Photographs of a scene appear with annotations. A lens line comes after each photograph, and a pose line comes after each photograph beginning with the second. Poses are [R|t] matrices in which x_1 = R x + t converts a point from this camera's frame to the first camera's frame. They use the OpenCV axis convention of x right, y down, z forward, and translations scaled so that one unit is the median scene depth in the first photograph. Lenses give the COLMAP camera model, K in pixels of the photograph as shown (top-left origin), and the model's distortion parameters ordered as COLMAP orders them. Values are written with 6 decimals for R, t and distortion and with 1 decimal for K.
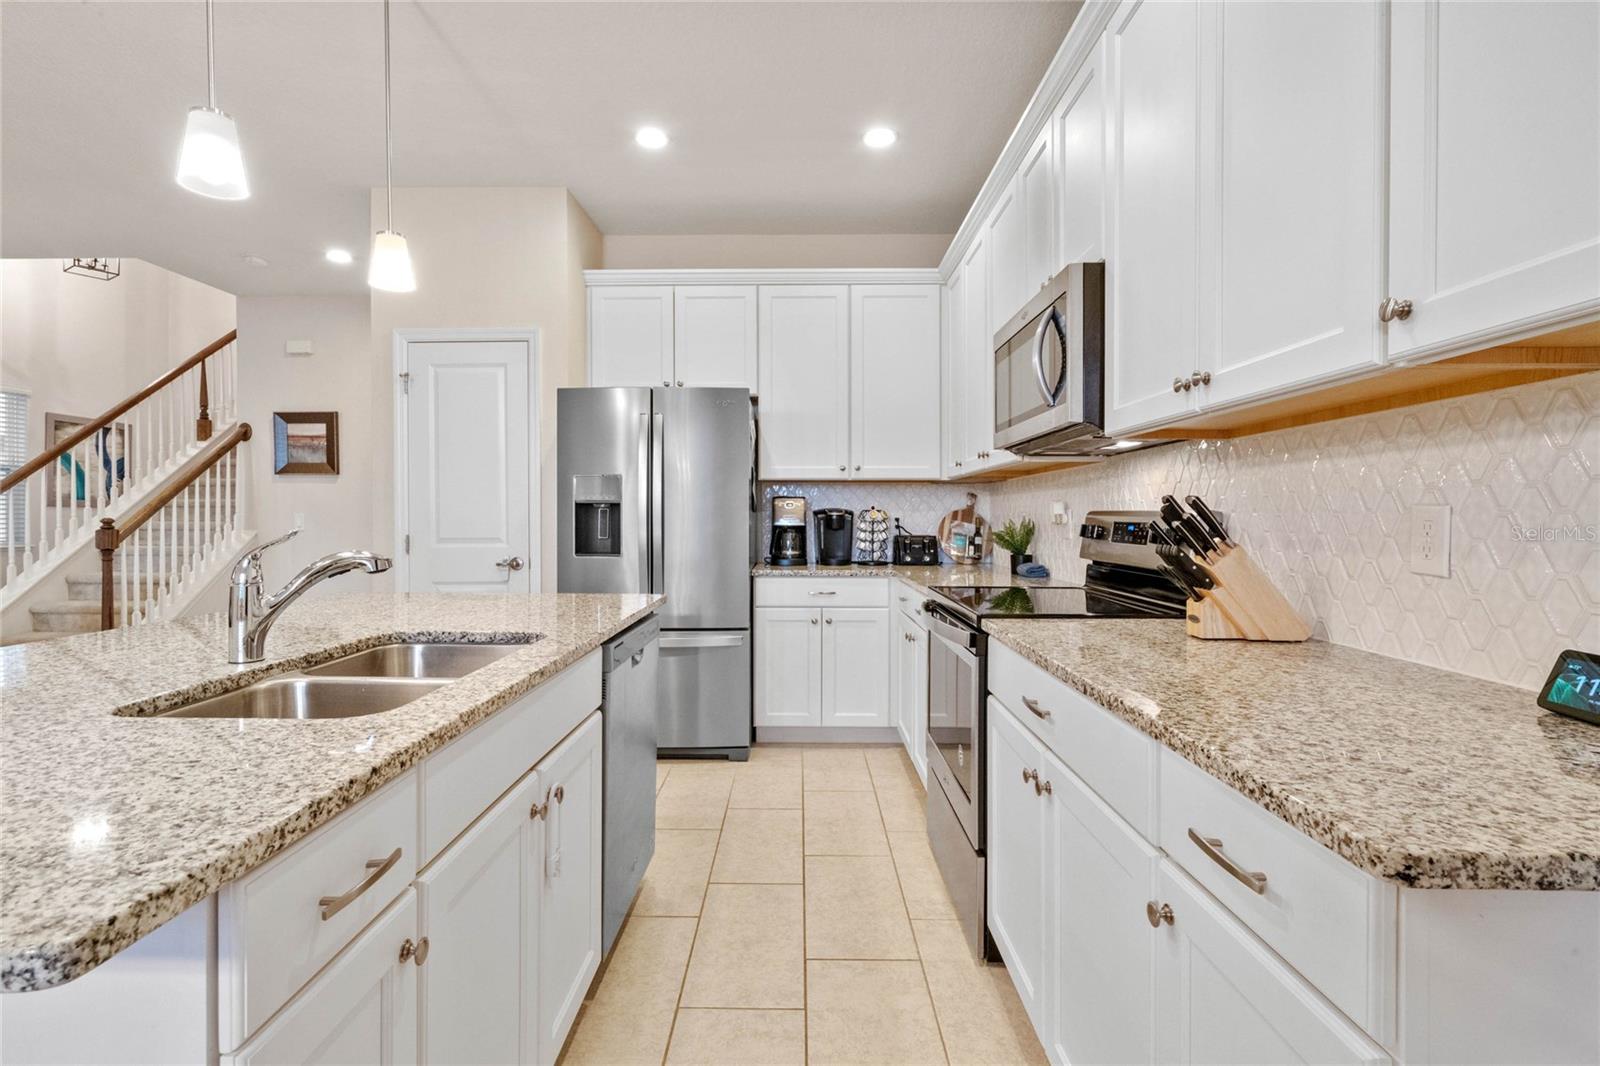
lens RADIAL K [[745.2, 0, 798.9], [0, 745.2, 515.1], [0, 0, 1]] dist [0.001683, 0.000724]
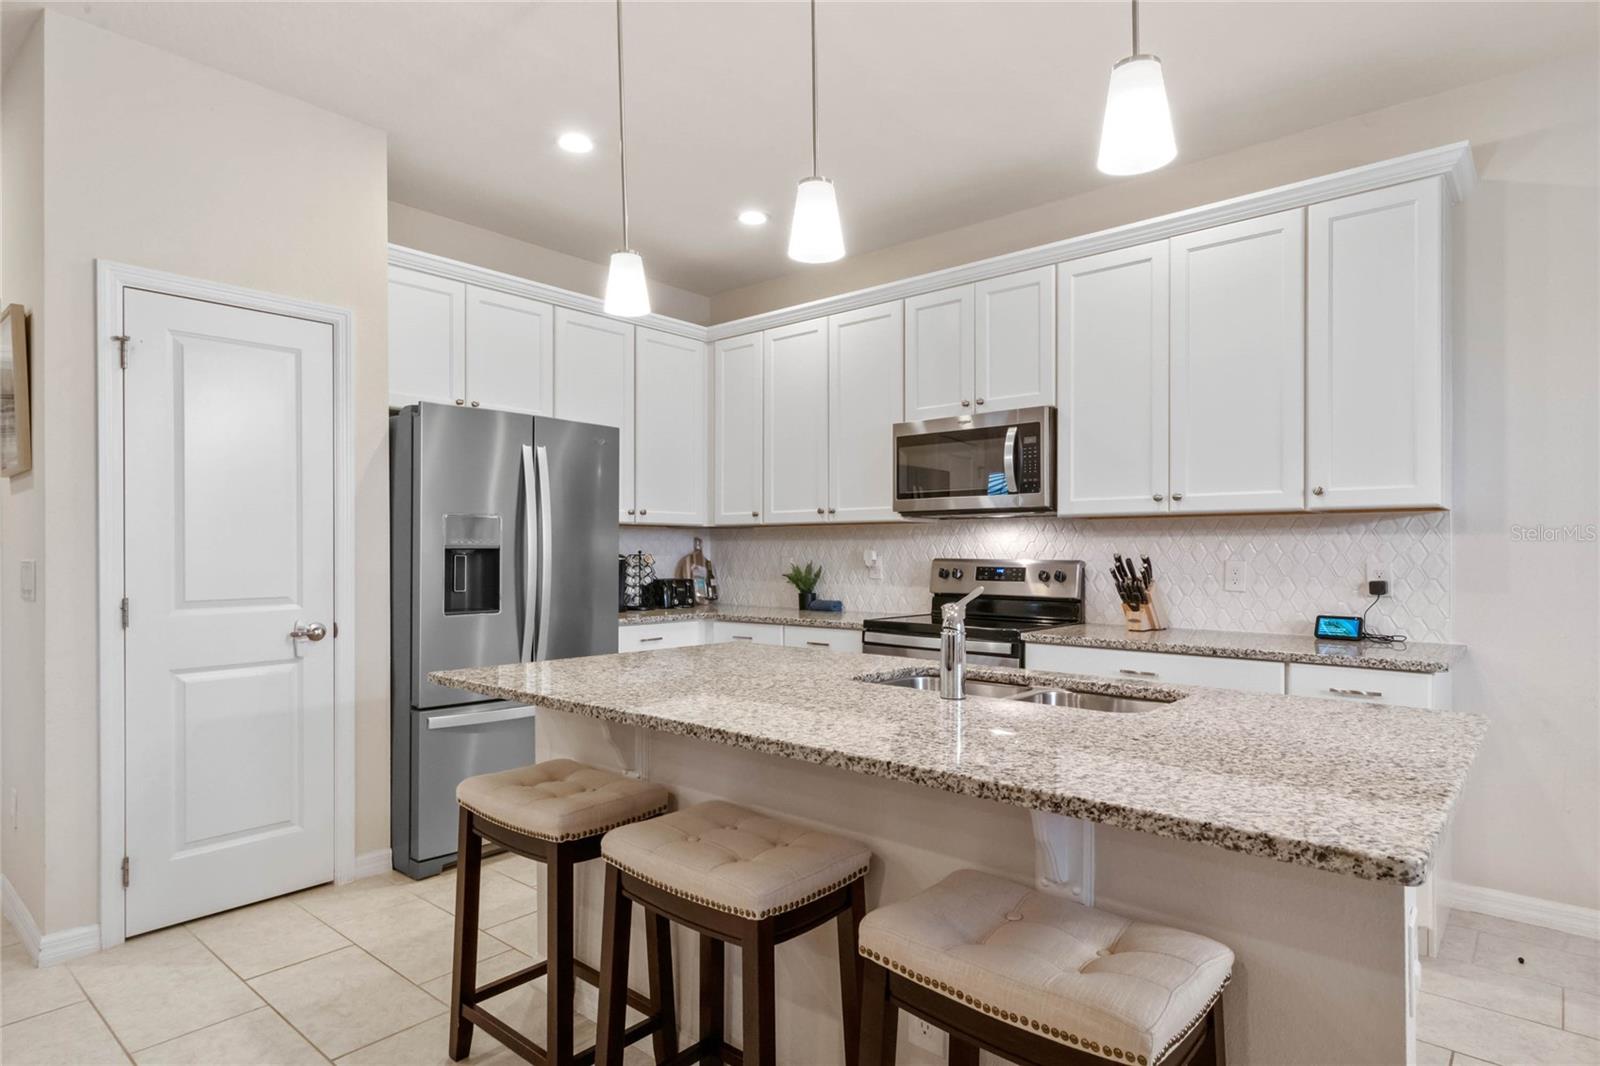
lens RADIAL K [[872.8, 0, 806.9], [0, 872.8, 535.9], [0, 0, 1]] dist [-0.000538, -0.000092]
pose [[0.644163, 0.014227, 0.764756, -0.713266], [-0.003423, 0.999871, -0.015718, -0.014823], [-0.764880, 0.007507, 0.644129, 0.099809]]
